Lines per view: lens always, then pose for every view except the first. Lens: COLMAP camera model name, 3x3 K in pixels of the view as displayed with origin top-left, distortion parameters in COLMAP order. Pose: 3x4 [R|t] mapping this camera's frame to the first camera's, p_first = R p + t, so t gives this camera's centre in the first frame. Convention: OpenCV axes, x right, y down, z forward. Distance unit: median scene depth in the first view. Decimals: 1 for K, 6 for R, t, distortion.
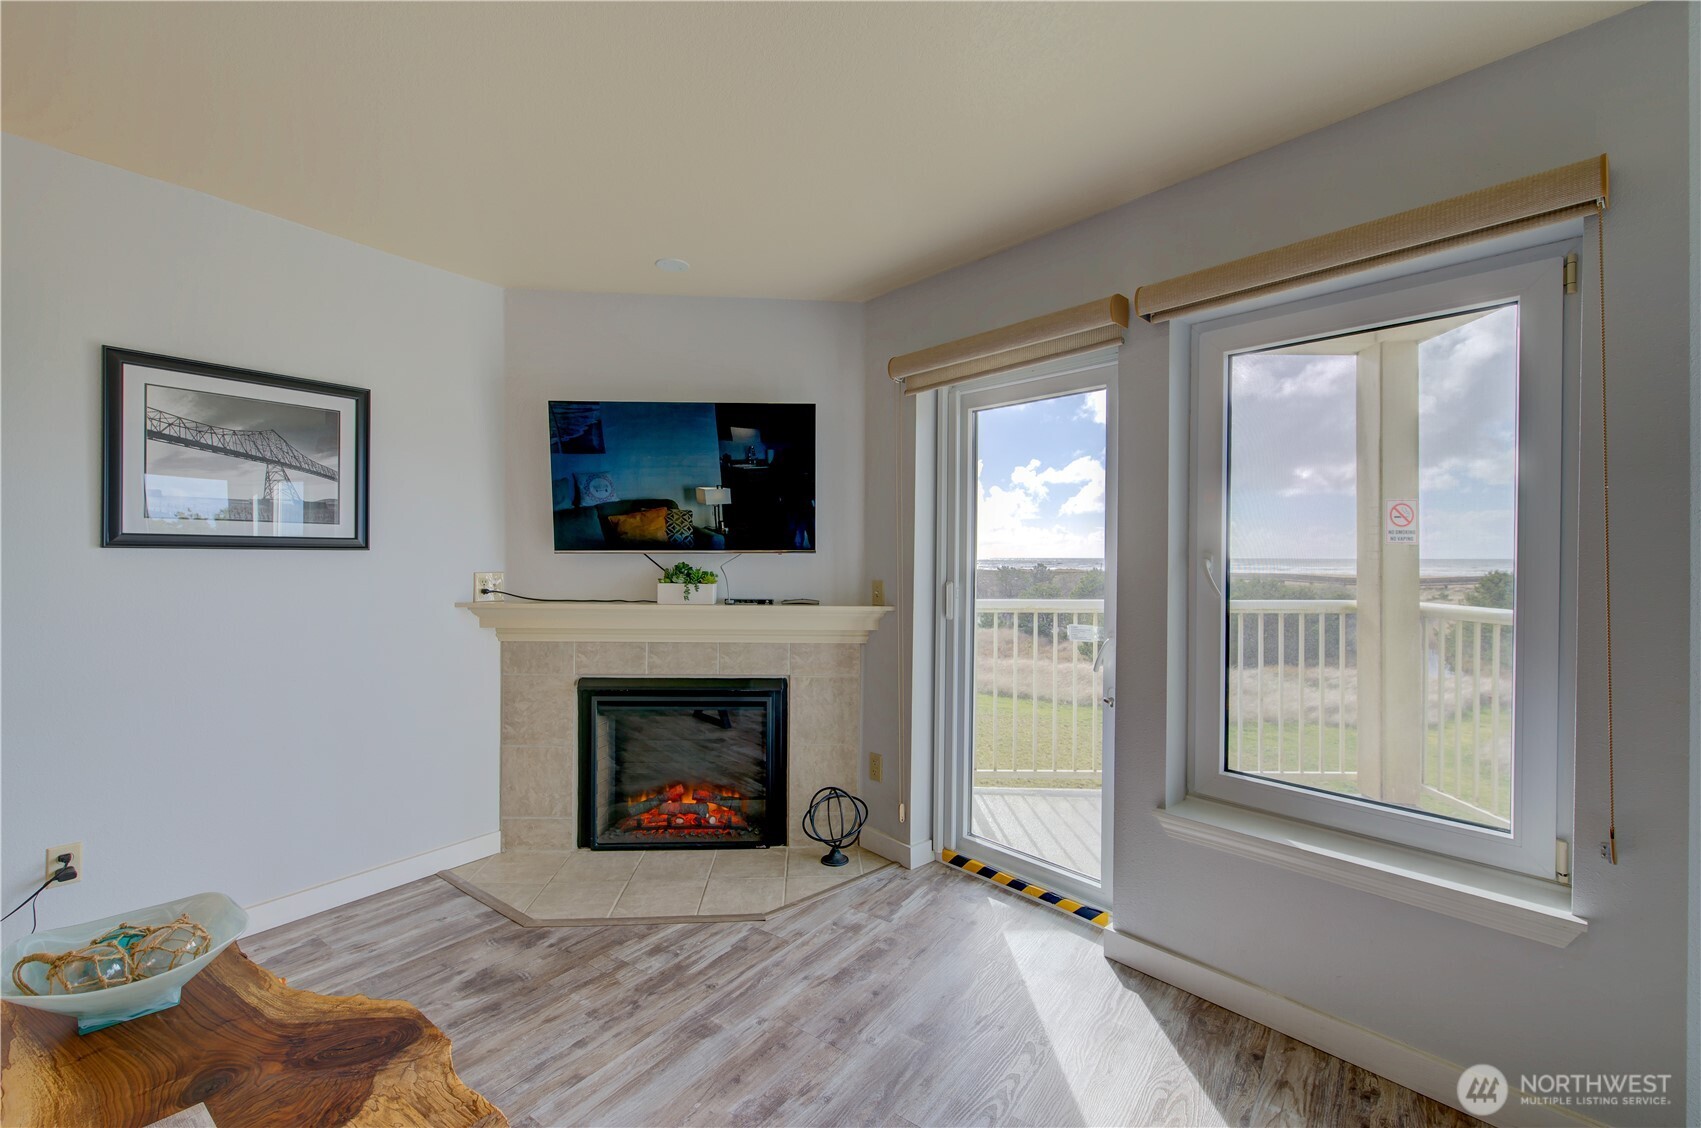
lens RADIAL K [[725.8, 0, 858.8], [0, 725.8, 560.3], [0, 0, 1]] dist [-0.000509, -0.000149]
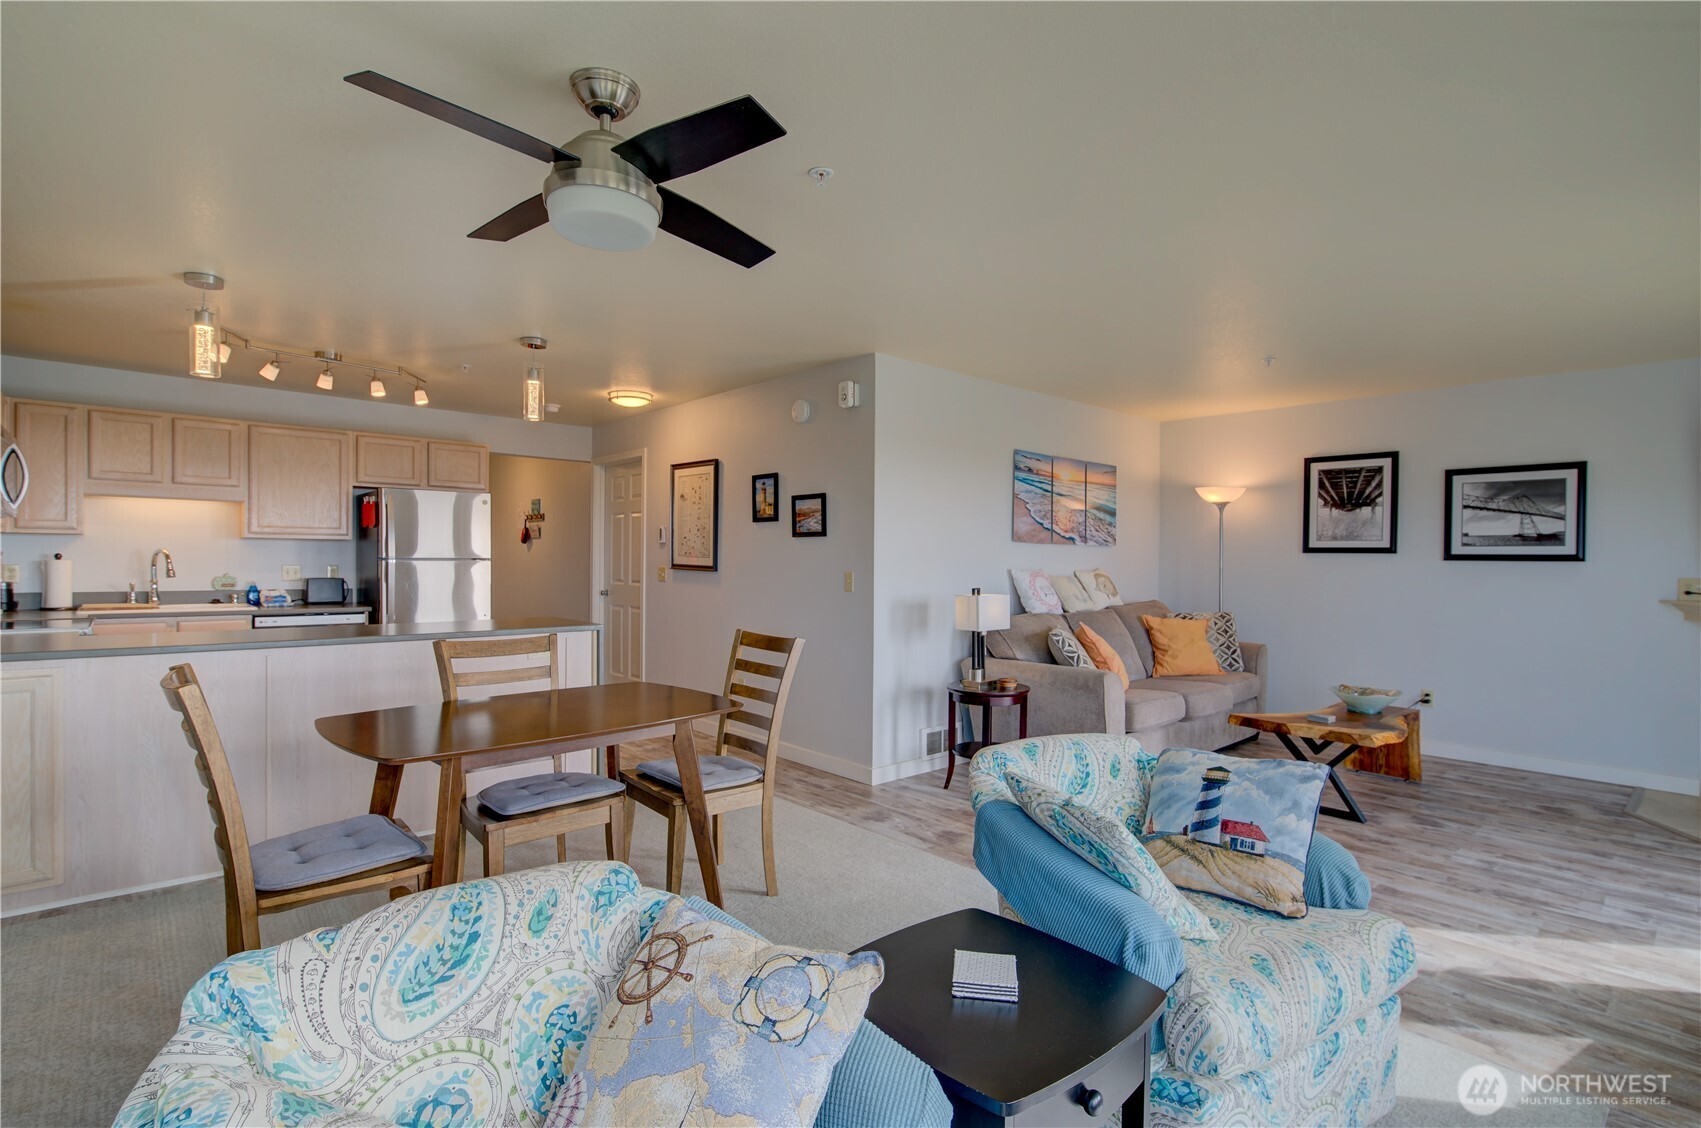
lens RADIAL K [[808.8, 0, 855.4], [0, 808.8, 568.4], [0, 0, 1]] dist [-0.005013, 0.001031]
pose [[-0.202545, 0.006683, -0.979250, 1.219241], [-0.014524, 0.999846, 0.009828, 0.005701], [0.979165, 0.016213, -0.202417, -0.185473]]
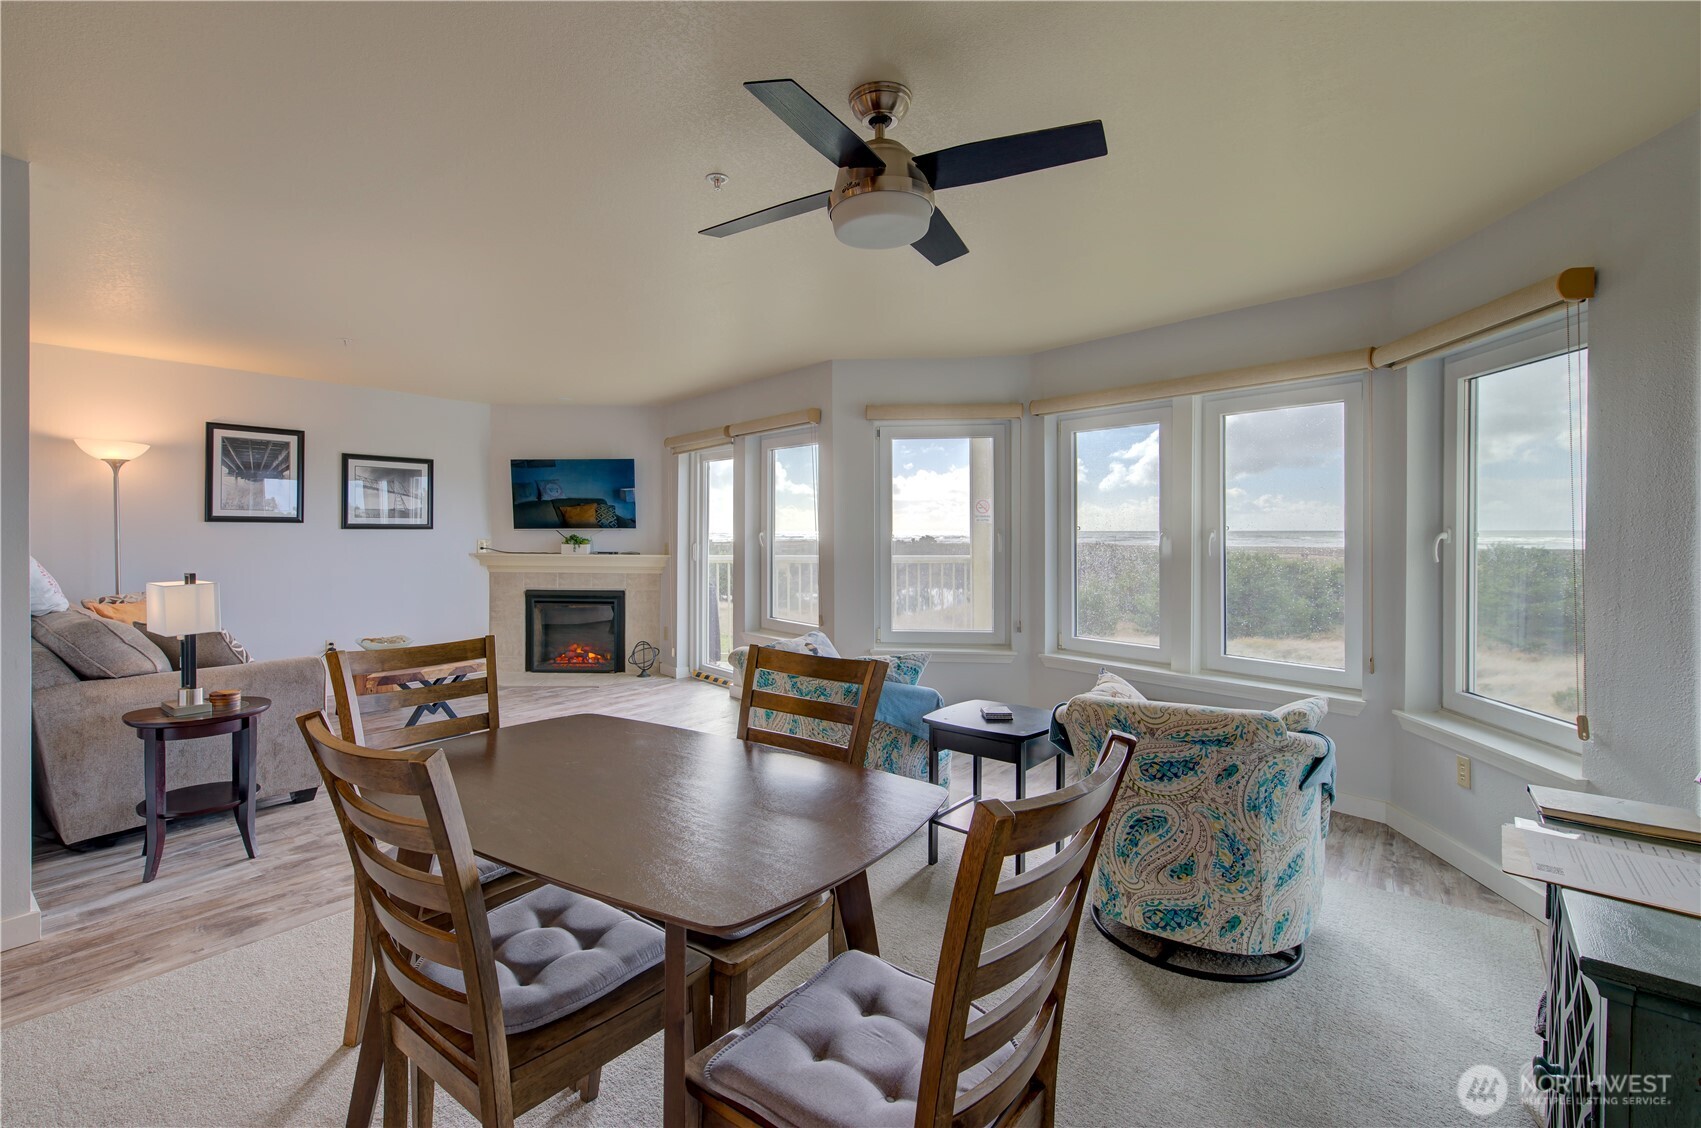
lens RADIAL K [[765.0, 0, 815.9], [0, 765.0, 535.3], [0, 0, 1]] dist [-0.000368, -0.000182]
pose [[0.997900, -0.003113, -0.064703, 0.607019], [0.003203, 0.999994, 0.001284, 0.005101], [0.064699, -0.001489, 0.997904, -1.175903]]
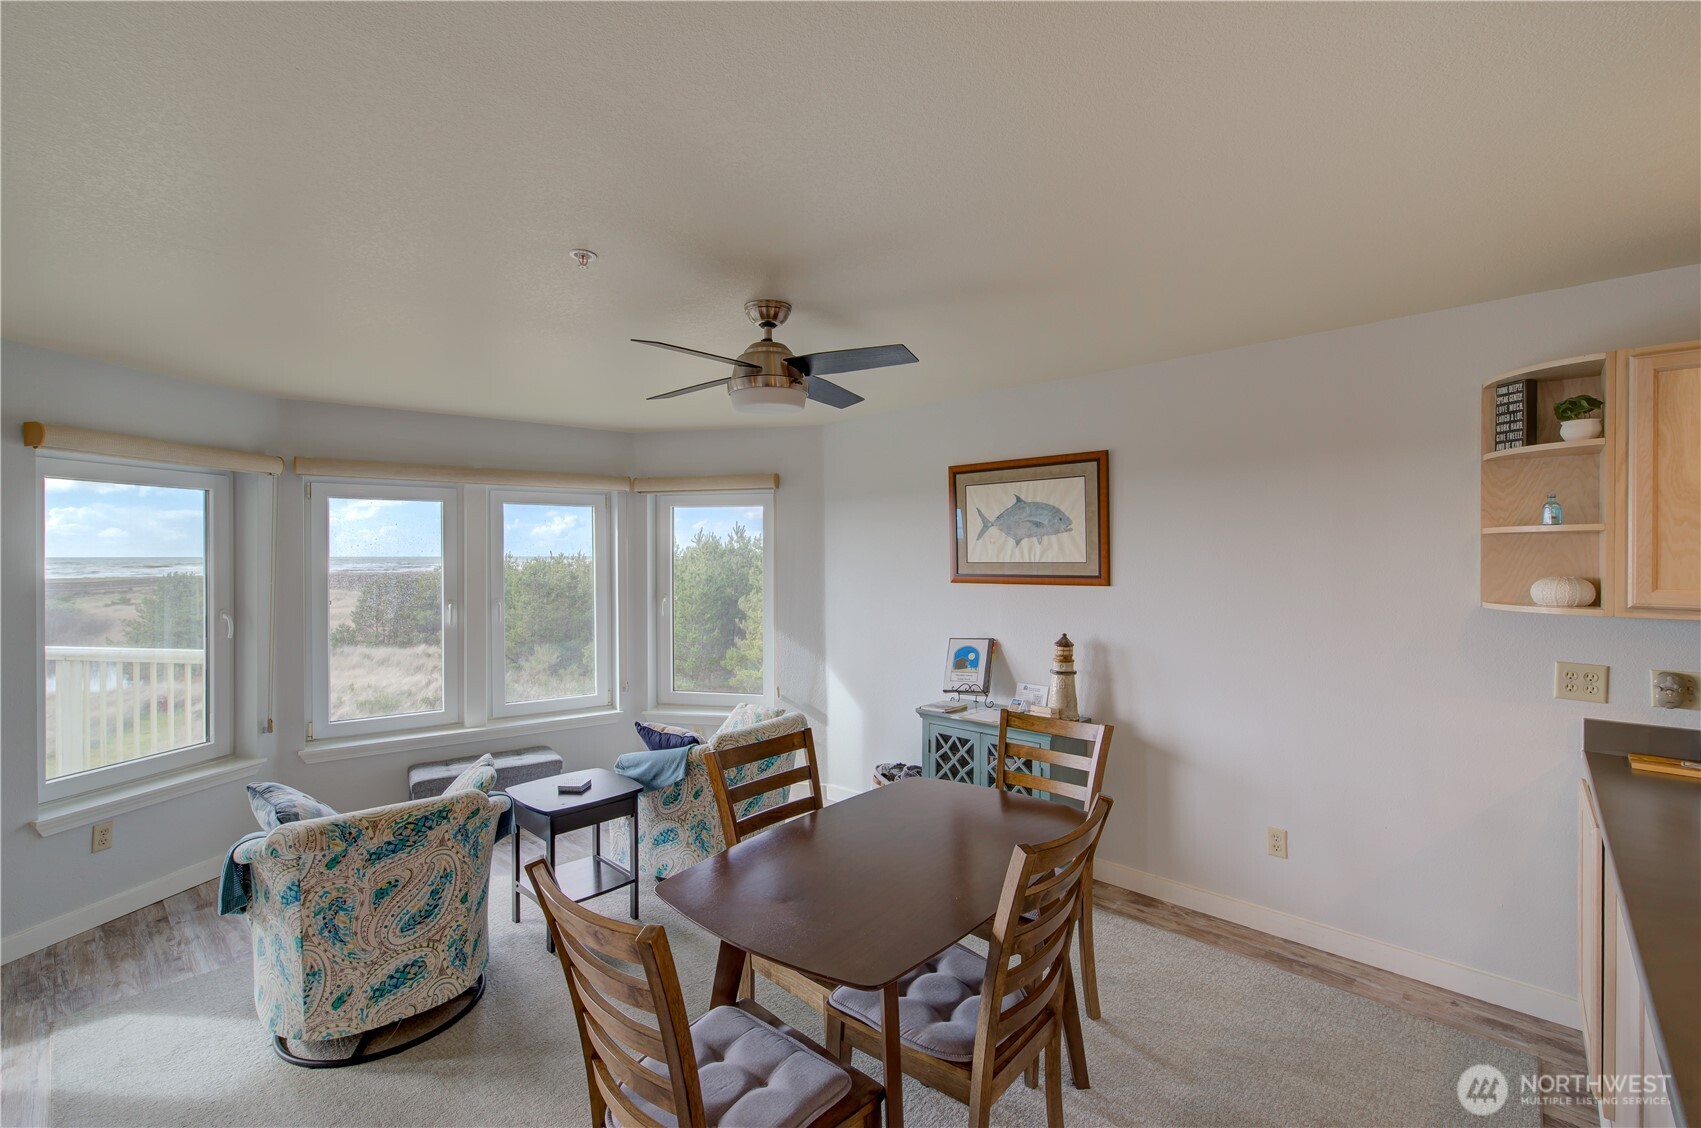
lens RADIAL K [[734.2, 0, 855.2], [0, 734.2, 557.4], [0, 0, 1]] dist [-0.002376, 0.000244]
pose [[0.117174, -0.004335, 0.993102, -0.200355], [0.005596, 0.999977, 0.003705, -0.088915], [-0.993096, 0.005123, 0.117195, -0.709077]]
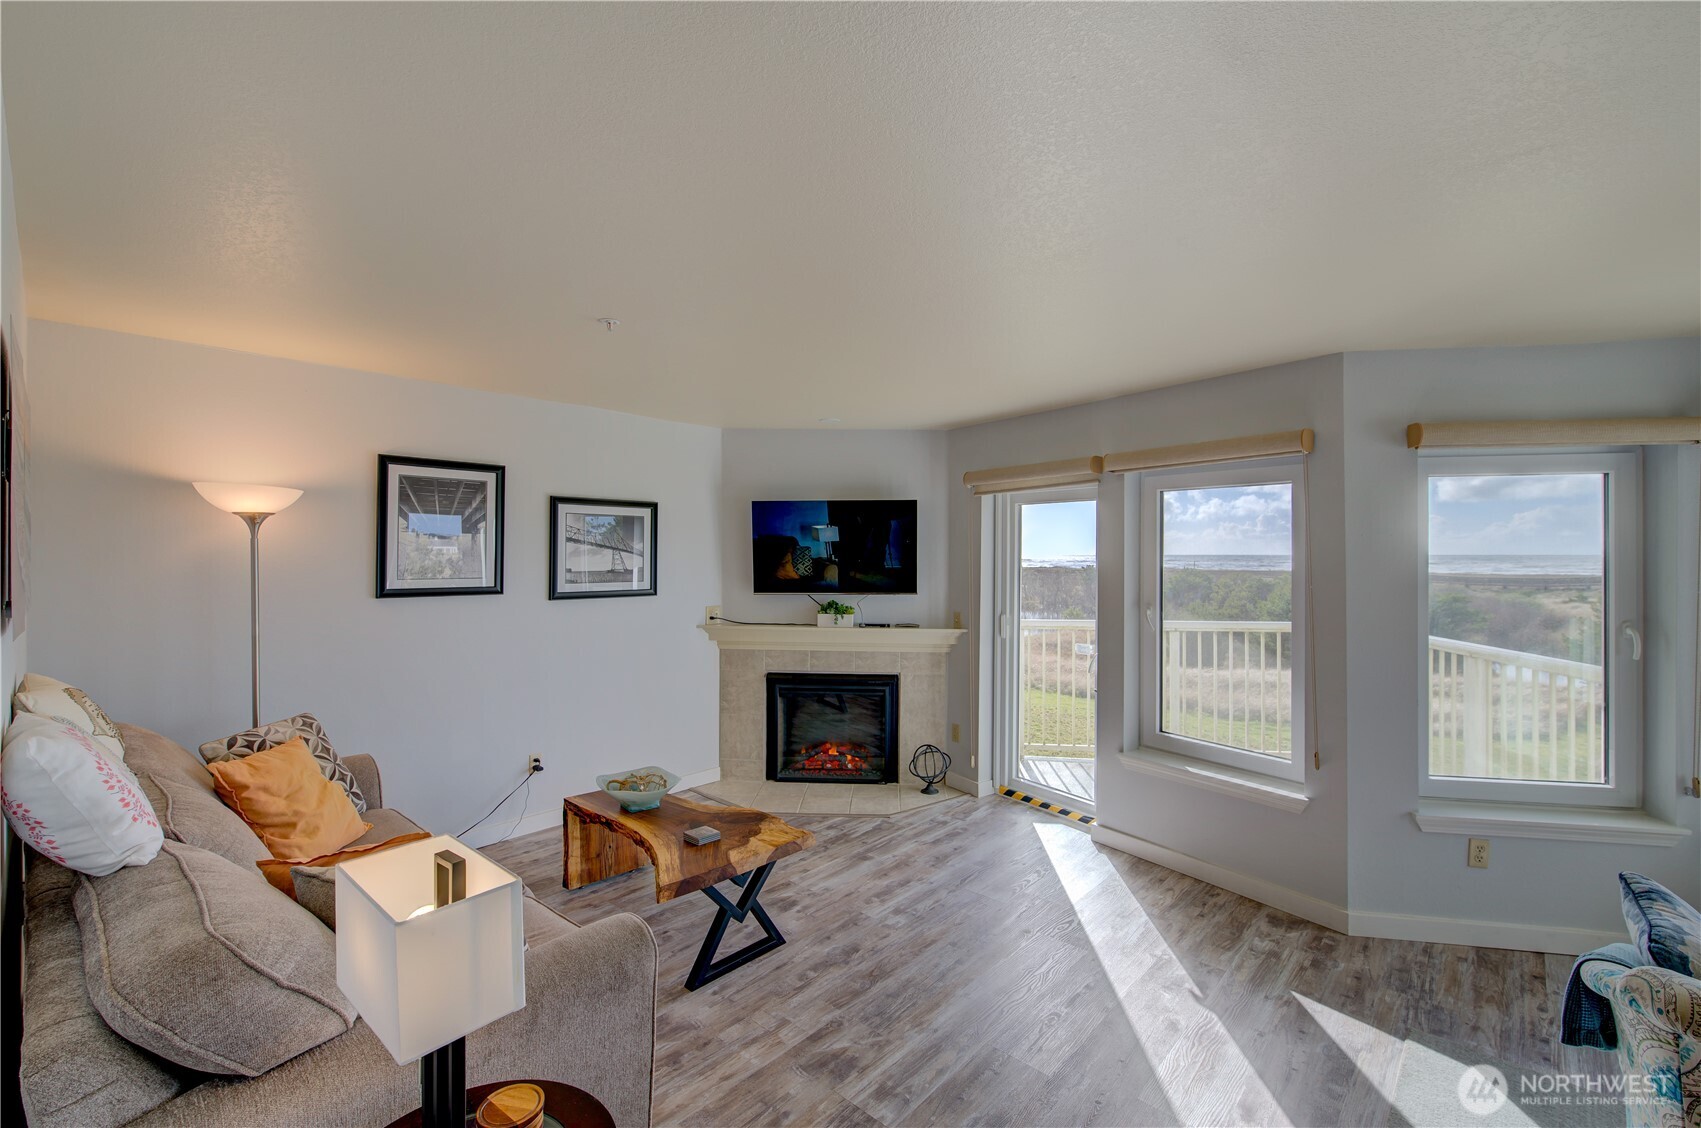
lens RADIAL K [[734.8, 0, 857.0], [0, 734.8, 551.9], [0, 0, 1]] dist [-0.002748, 0.000370]
pose [[0.993658, -0.002940, -0.112407, -0.009396], [0.001994, 0.999962, -0.008533, -0.089652], [0.112428, 0.008254, 0.993626, -0.593146]]
